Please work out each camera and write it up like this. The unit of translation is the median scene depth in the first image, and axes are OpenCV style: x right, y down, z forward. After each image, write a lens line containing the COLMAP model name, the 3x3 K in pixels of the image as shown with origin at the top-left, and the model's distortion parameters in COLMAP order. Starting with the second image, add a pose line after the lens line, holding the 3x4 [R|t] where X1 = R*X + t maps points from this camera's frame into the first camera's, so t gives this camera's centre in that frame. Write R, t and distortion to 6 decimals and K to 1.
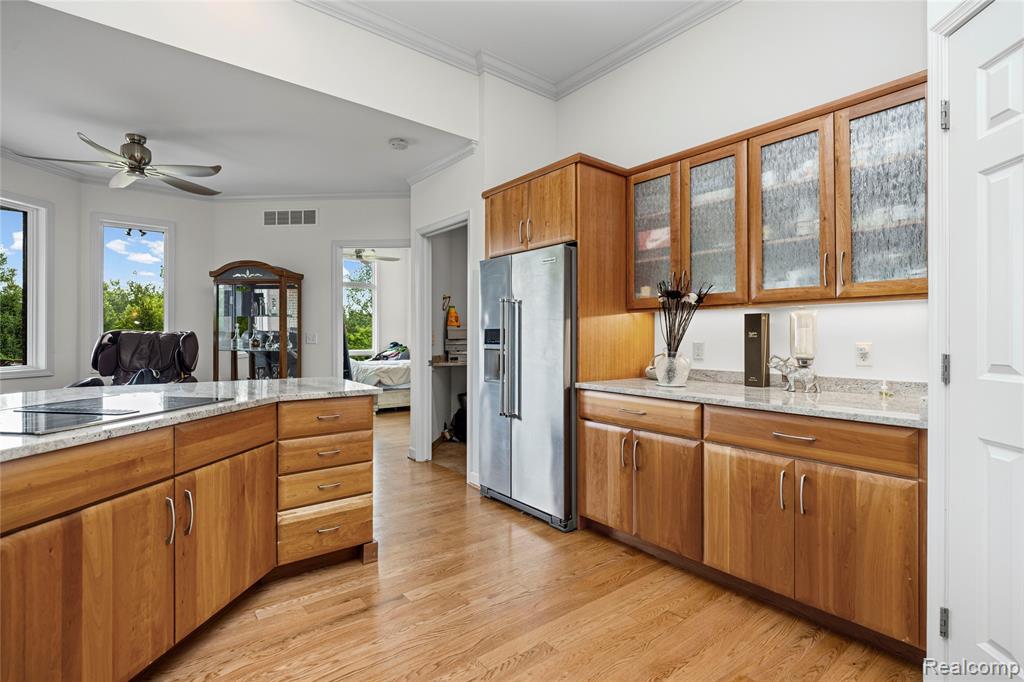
lens RADIAL K [[482.1, 0, 515.9], [0, 482.1, 343.0], [0, 0, 1]] dist [0.003381, 0.000173]
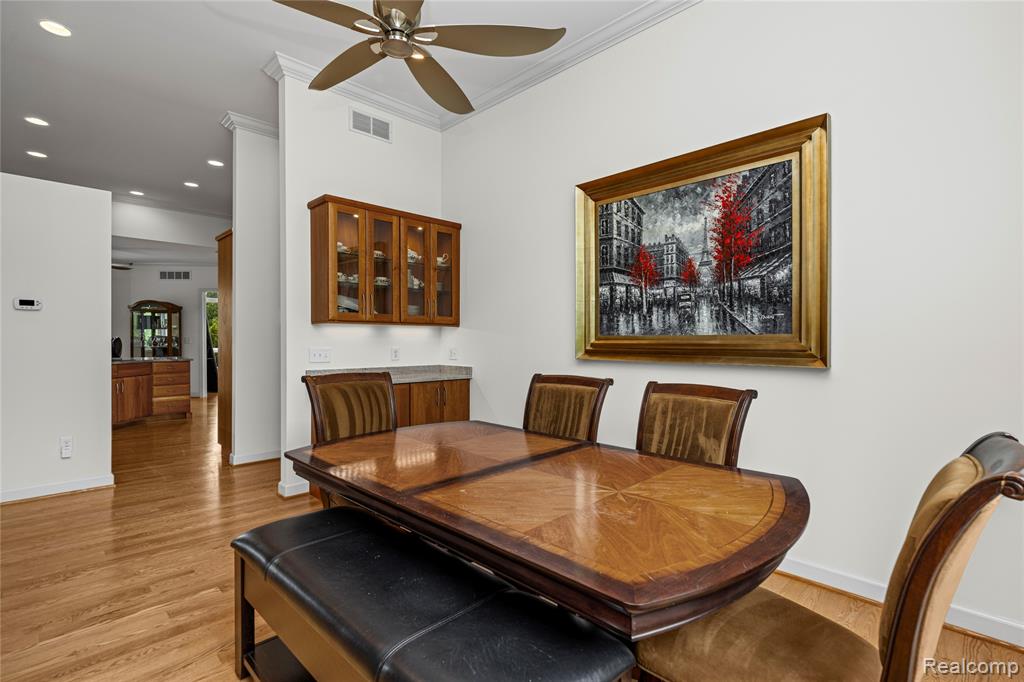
lens RADIAL K [[476.7, 0, 512.7], [0, 476.7, 343.9], [0, 0, 1]] dist [0.015277, 0.000077]
pose [[0.994161, -0.002008, 0.107887, 0.631556], [0.000750, 0.999931, 0.011693, -0.017185], [-0.107903, -0.011543, 0.994094, -0.992829]]
